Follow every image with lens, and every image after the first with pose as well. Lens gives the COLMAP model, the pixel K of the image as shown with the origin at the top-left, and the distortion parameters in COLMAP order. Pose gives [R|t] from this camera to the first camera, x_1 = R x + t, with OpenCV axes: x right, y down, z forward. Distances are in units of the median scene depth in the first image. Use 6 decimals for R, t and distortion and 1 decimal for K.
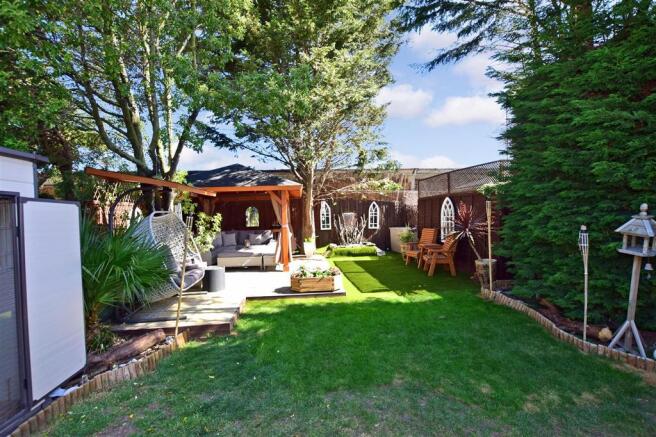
lens RADIAL K [[295.4, 0, 328.0], [0, 295.4, 218.5], [0, 0, 1]] dist [-0.016483, 0.000478]
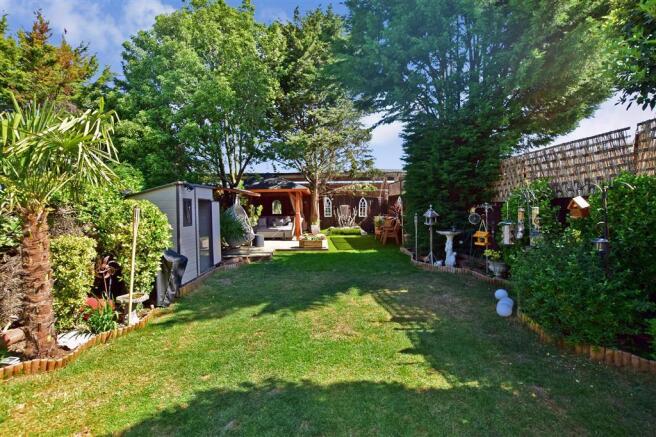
lens RADIAL K [[295.4, 0, 328.0], [0, 295.4, 218.5], [0, 0, 1]] dist [-0.016483, 0.000478]
pose [[0.997718, 0.016861, -0.065380, 0.095761], [-0.014706, 0.999337, 0.033310, -0.001284], [0.065898, -0.032272, 0.997304, -0.460066]]
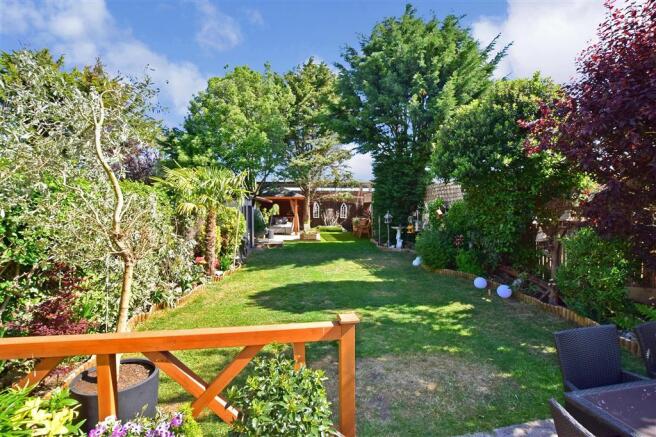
lens RADIAL K [[286.0, 0, 328.0], [0, 286.0, 218.5], [0, 0, 1]] dist [-0.000515, 0.000077]
pose [[0.999601, 0.026818, 0.008850, 0.054331], [-0.027044, 0.999285, 0.026439, -0.006736], [-0.008134, -0.026667, 0.999611, -0.833452]]
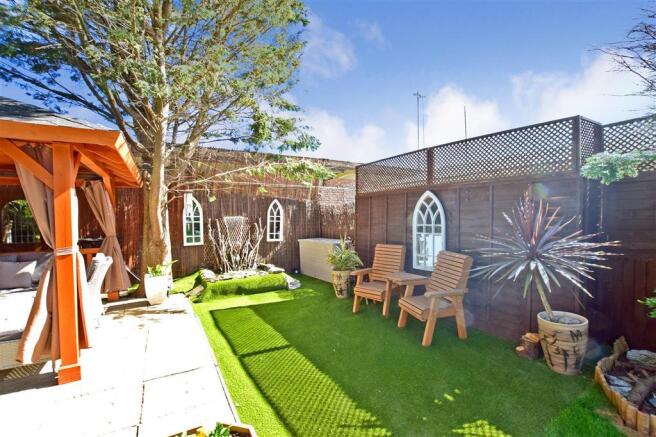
lens RADIAL K [[295.4, 0, 328.0], [0, 295.4, 218.5], [0, 0, 1]] dist [-0.016483, 0.000478]
pose [[0.910791, 0.011435, 0.412710, -0.006076], [-0.005122, 0.999852, -0.016400, -0.006349], [-0.412836, 0.012823, 0.910715, 0.421832]]
